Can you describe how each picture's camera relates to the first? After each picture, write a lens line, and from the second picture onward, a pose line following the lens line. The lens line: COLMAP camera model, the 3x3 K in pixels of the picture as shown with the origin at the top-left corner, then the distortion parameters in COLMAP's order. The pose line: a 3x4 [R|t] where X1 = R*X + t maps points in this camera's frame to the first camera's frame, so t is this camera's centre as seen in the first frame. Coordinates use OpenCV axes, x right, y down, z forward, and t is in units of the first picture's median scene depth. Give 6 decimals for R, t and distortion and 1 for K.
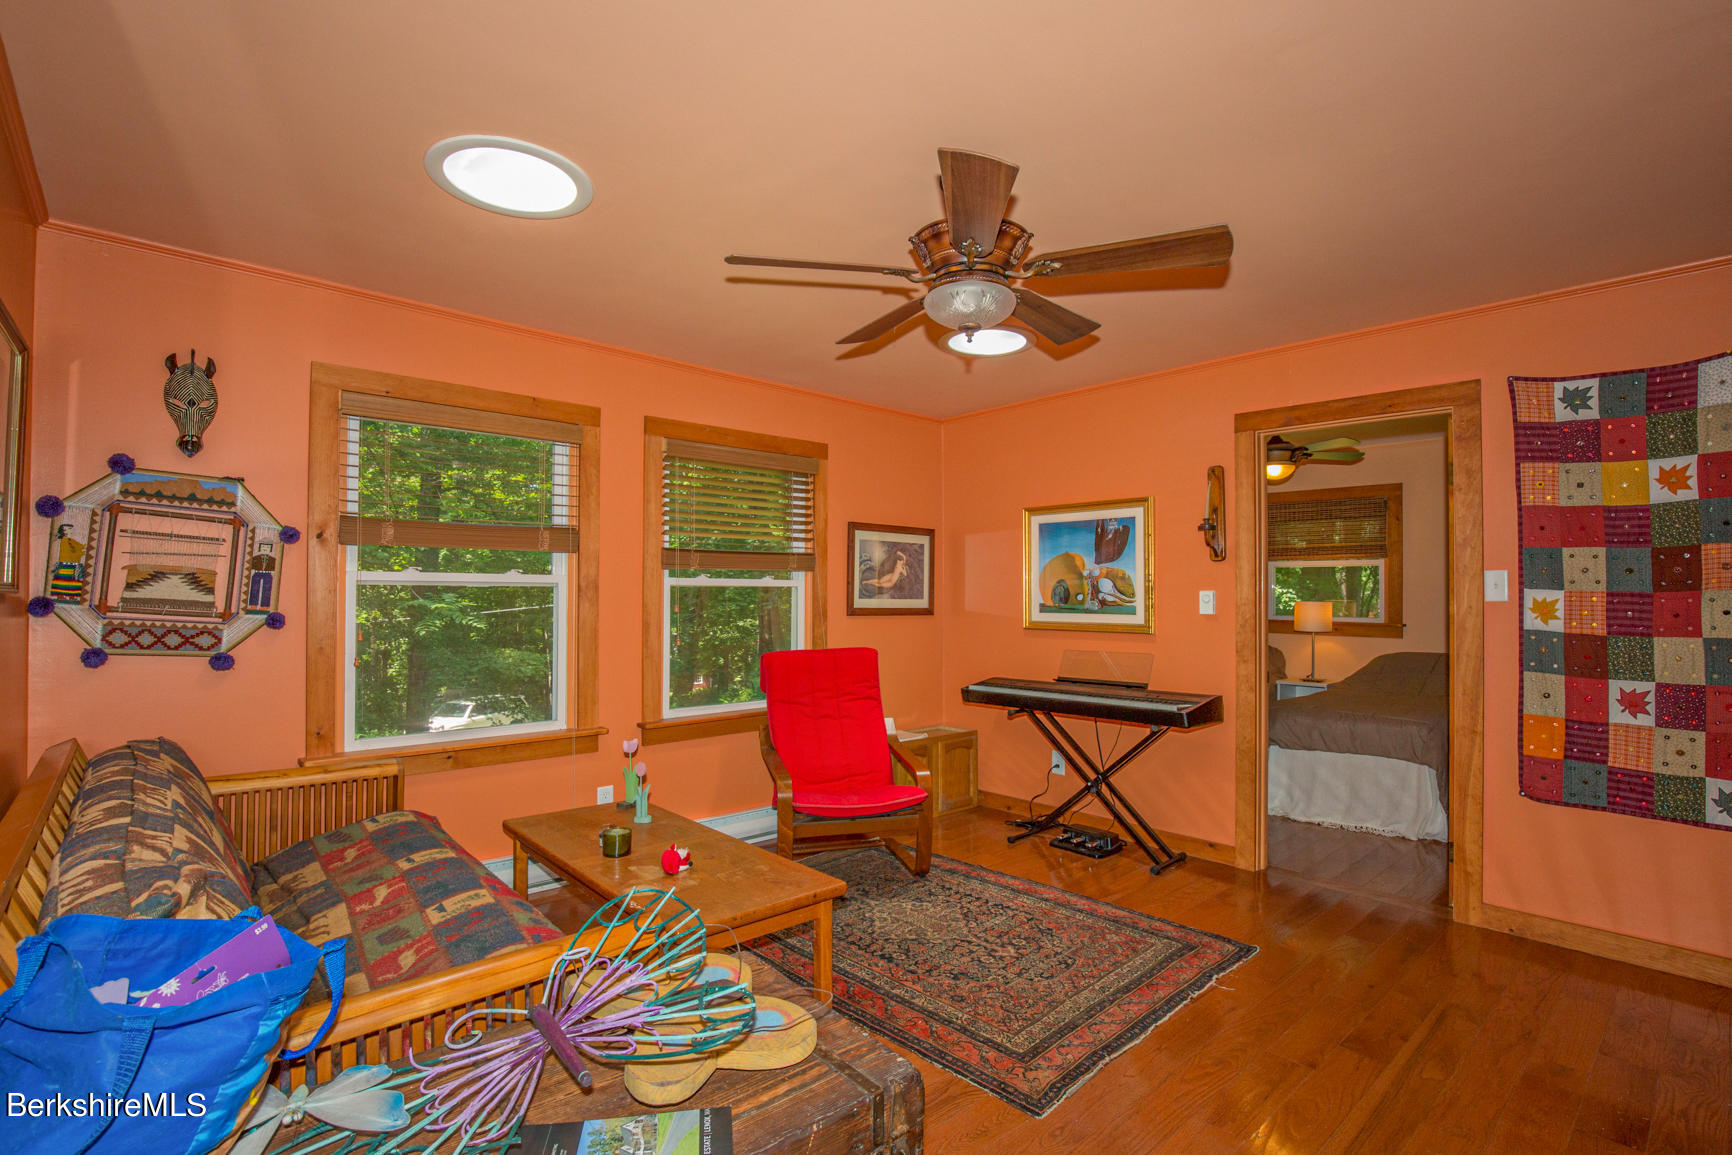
lens RADIAL K [[818.4, 0, 878.6], [0, 818.4, 585.5], [0, 0, 1]] dist [-0.030288, 0.004809]
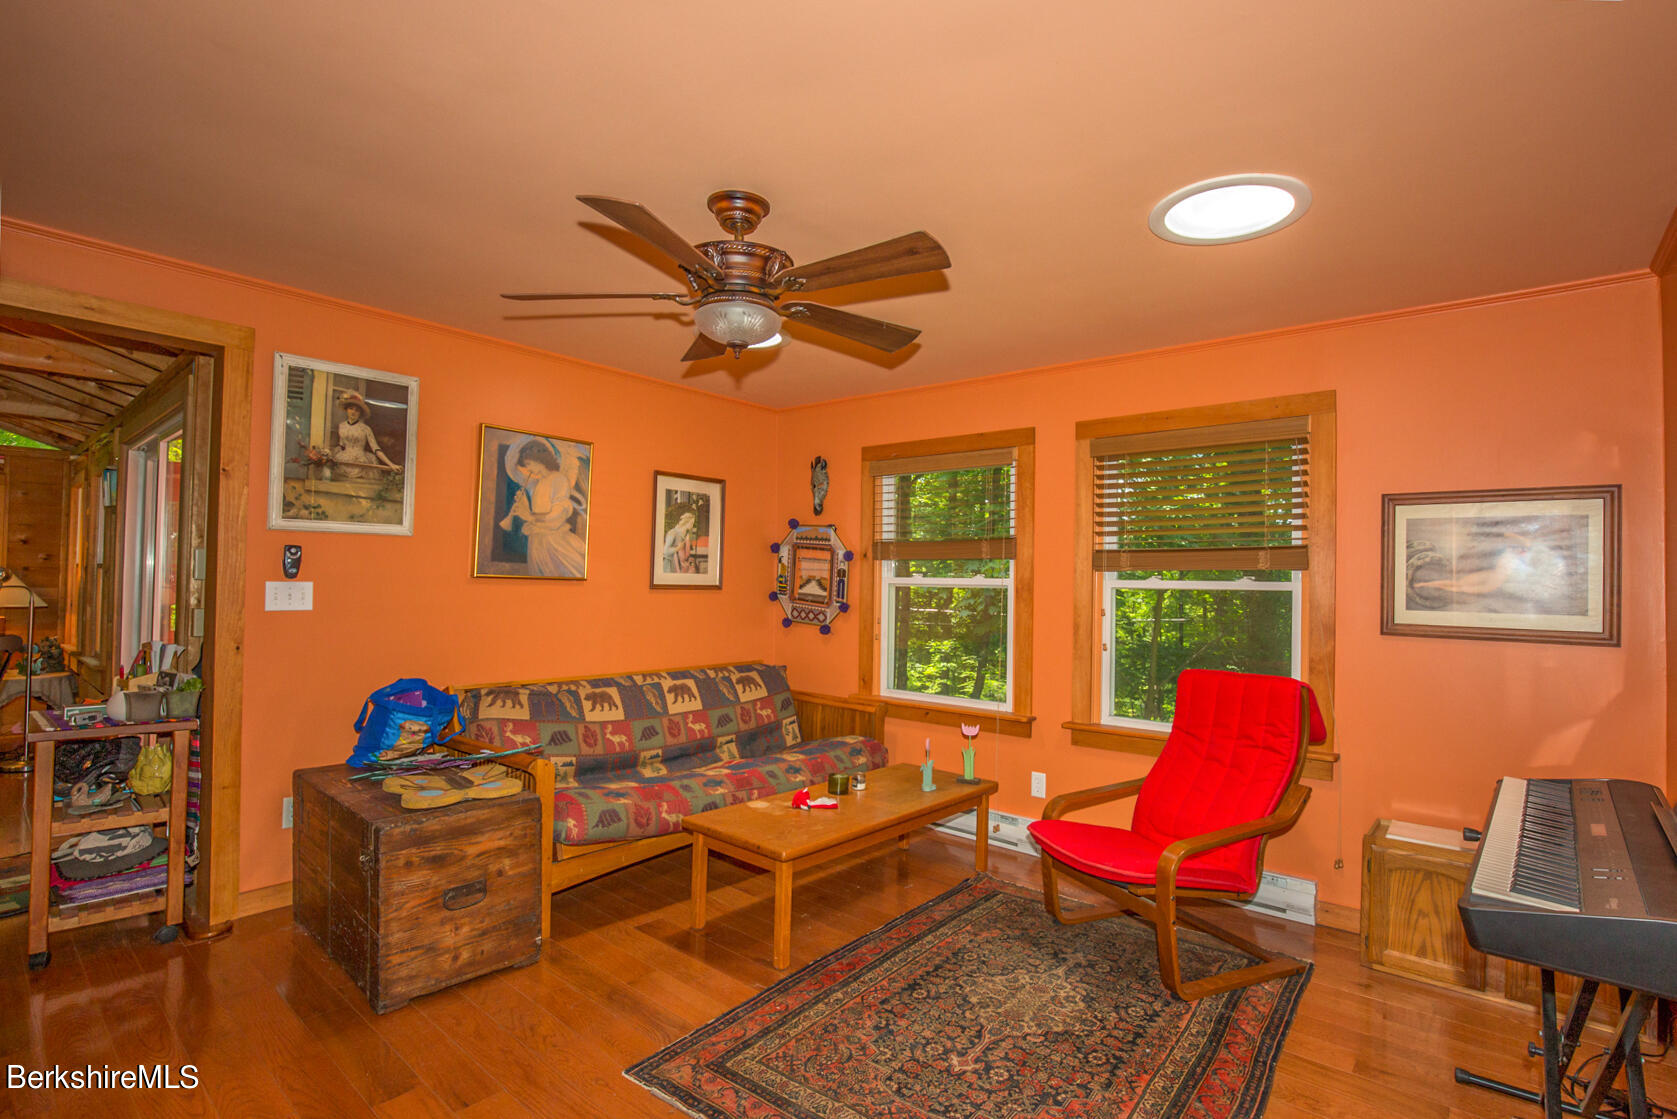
lens RADIAL K [[792.4, 0, 848.2], [0, 792.4, 575.3], [0, 0, 1]] dist [-0.030288, 0.004809]
pose [[0.125216, -0.010835, -0.992070, 0.854705], [-0.003110, 0.999931, -0.011313, -0.005060], [0.992125, 0.004502, 0.125173, 0.766959]]
